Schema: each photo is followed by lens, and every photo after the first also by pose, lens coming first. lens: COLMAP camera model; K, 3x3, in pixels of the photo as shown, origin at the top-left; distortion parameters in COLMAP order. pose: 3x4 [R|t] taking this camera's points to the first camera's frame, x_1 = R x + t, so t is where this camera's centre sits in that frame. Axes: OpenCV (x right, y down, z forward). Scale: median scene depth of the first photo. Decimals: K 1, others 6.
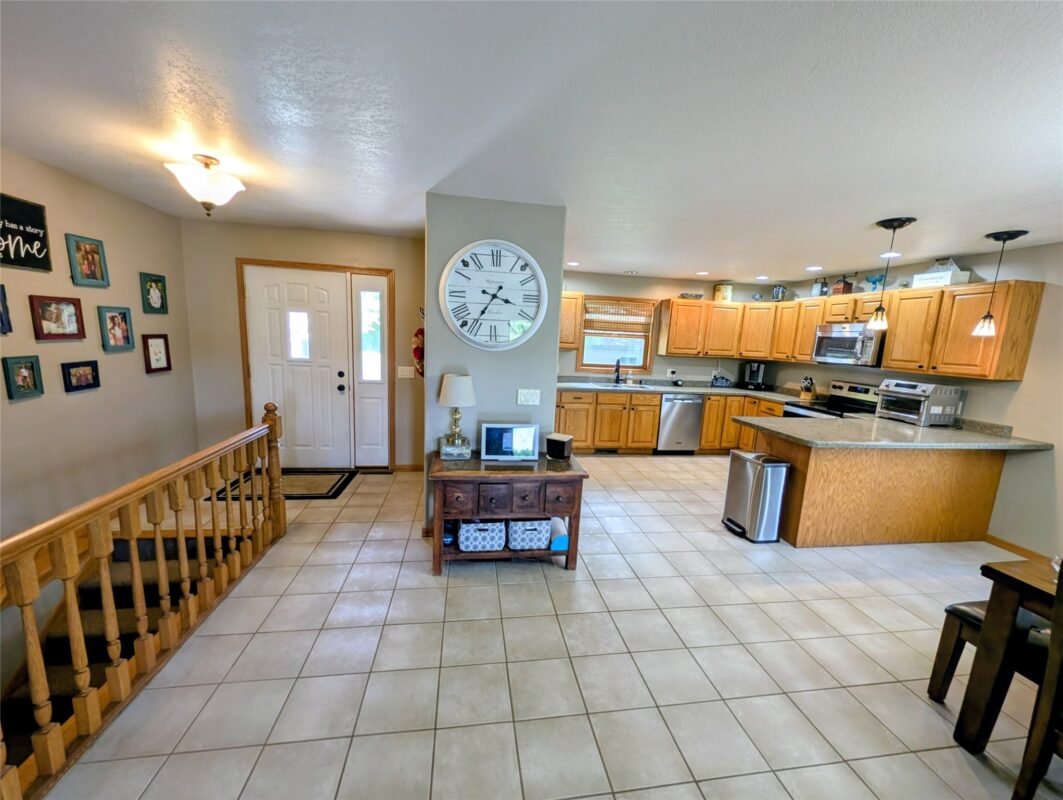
lens RADIAL K [[413.0, 0, 531.6], [0, 413.0, 404.7], [0, 0, 1]] dist [-0.000181, -0.000217]
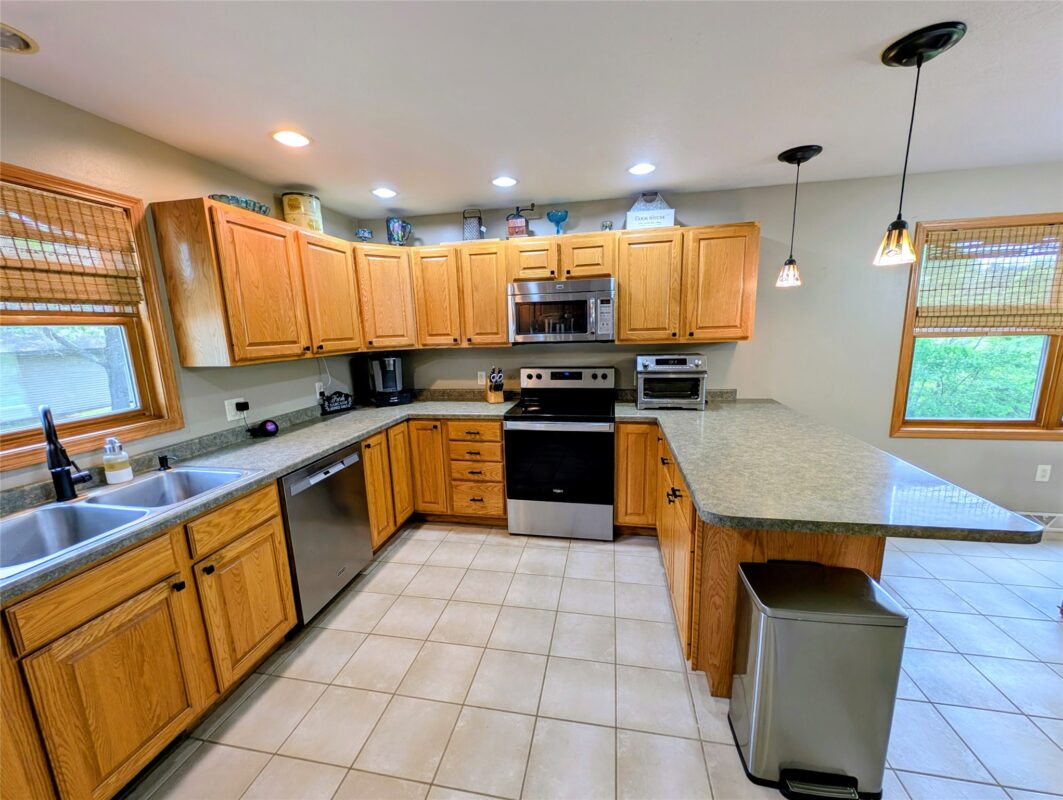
lens RADIAL K [[413.0, 0, 531.6], [0, 413.0, 404.7], [0, 0, 1]] dist [-0.000181, -0.000217]
pose [[0.337263, -0.230461, 0.912766, 0.111970], [0.199244, 0.965083, 0.170051, -0.132540], [-0.920084, 0.124511, 0.371405, 0.866392]]
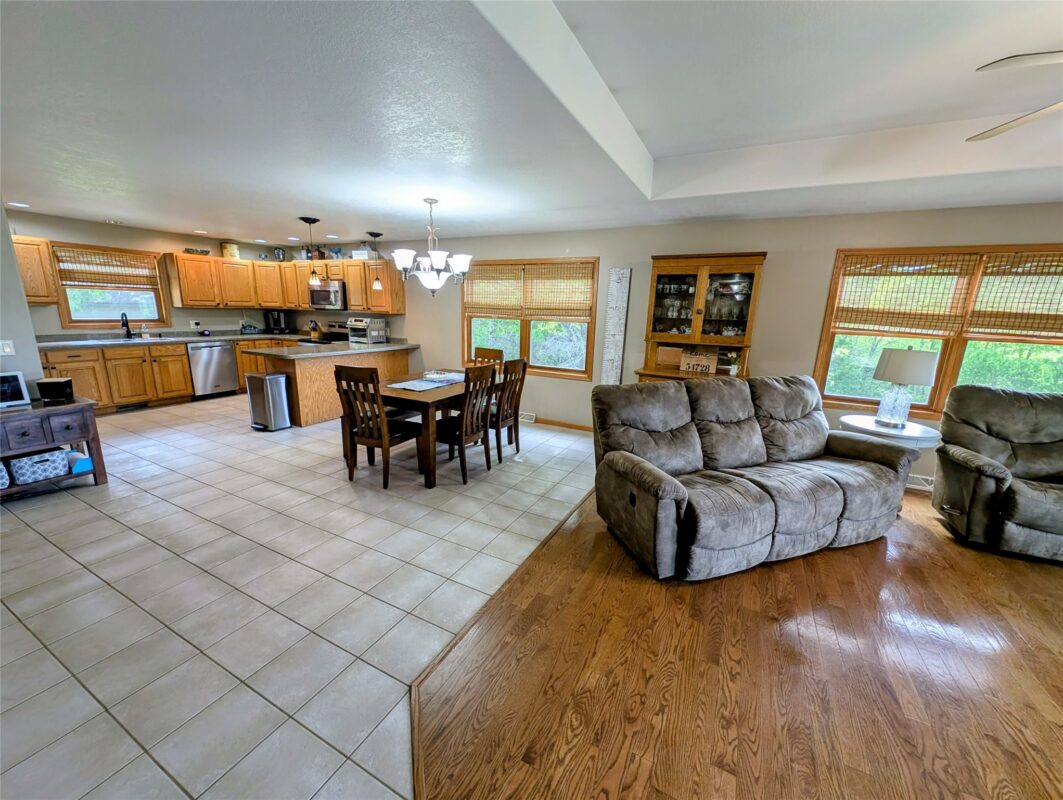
lens RADIAL K [[413.0, 0, 531.6], [0, 413.0, 404.7], [0, 0, 1]] dist [-0.000181, -0.000217]
pose [[0.588203, -0.211060, 0.780686, -0.039972], [0.128914, 0.977470, 0.167131, 0.086505], [-0.798372, 0.002334, 0.602160, -0.488879]]
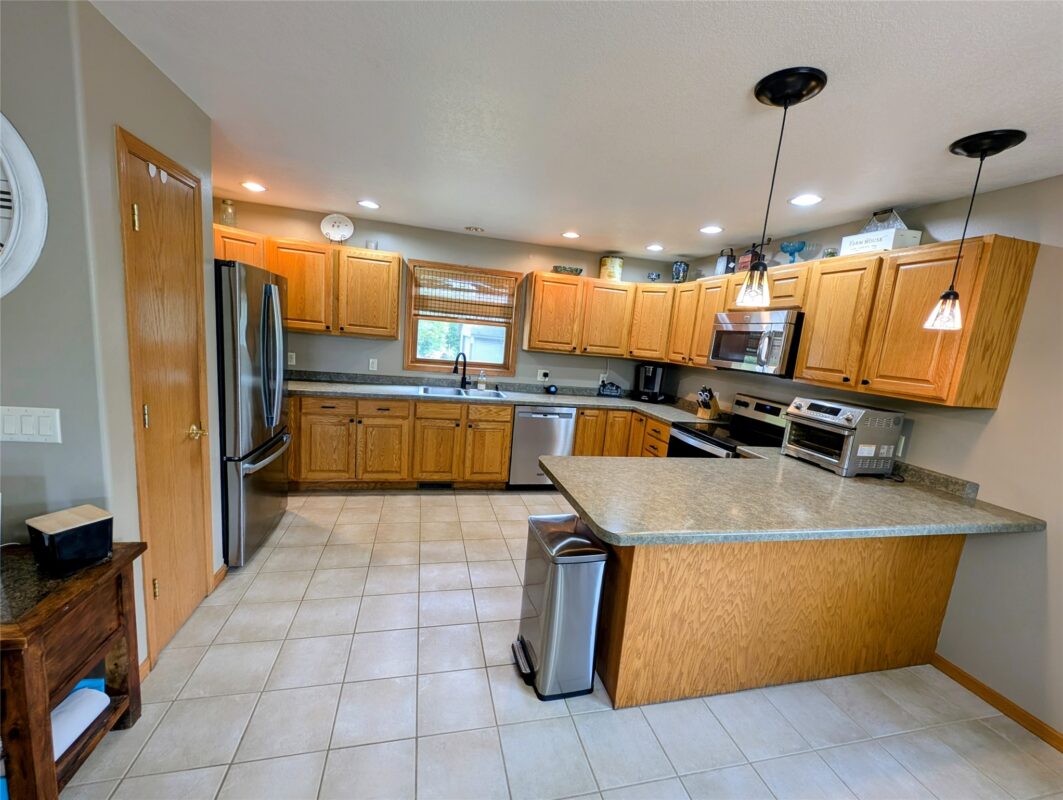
lens RADIAL K [[432.4, 0, 532.1], [0, 432.4, 404.2], [0, 0, 1]] dist [0.000686, -0.000422]
pose [[0.995476, 0.025587, 0.091507, 0.361468], [-0.025811, 0.999666, 0.001261, -0.038178], [-0.091444, -0.003617, 0.995804, 0.343770]]
